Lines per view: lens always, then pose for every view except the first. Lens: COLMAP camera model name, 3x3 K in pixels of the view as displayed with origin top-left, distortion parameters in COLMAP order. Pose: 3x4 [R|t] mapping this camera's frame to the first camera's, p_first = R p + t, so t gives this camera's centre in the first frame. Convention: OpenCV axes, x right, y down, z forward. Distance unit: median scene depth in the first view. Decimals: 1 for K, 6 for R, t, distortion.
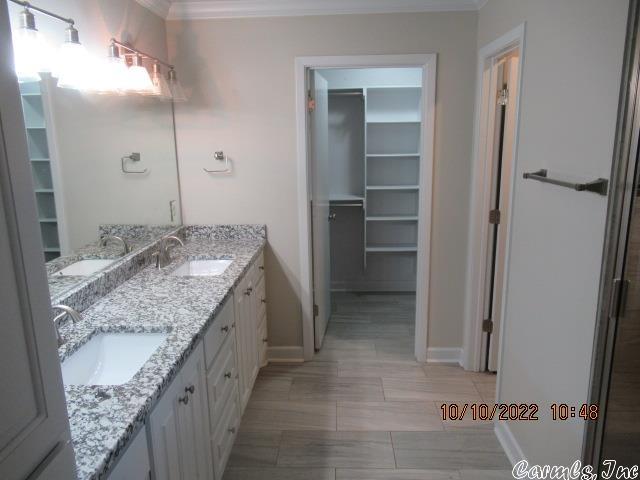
lens RADIAL K [[473.7, 0, 320.0], [0, 473.7, 240.0], [0, 0, 1]] dist [0.000157, -0.003494]
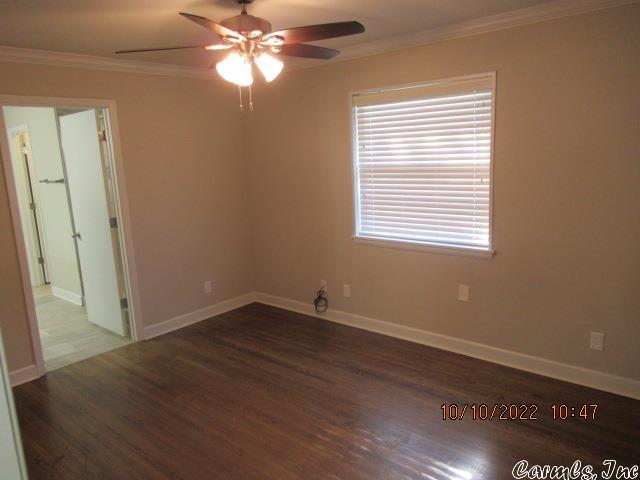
lens RADIAL K [[473.7, 0, 320.0], [0, 473.7, 240.0], [0, 0, 1]] dist [0.000157, -0.003494]
pose [[0.614056, -0.157738, 0.773339, -0.536026], [0.202510, 0.978512, 0.038788, 0.298553], [-0.762840, 0.132791, 0.632805, -1.382696]]
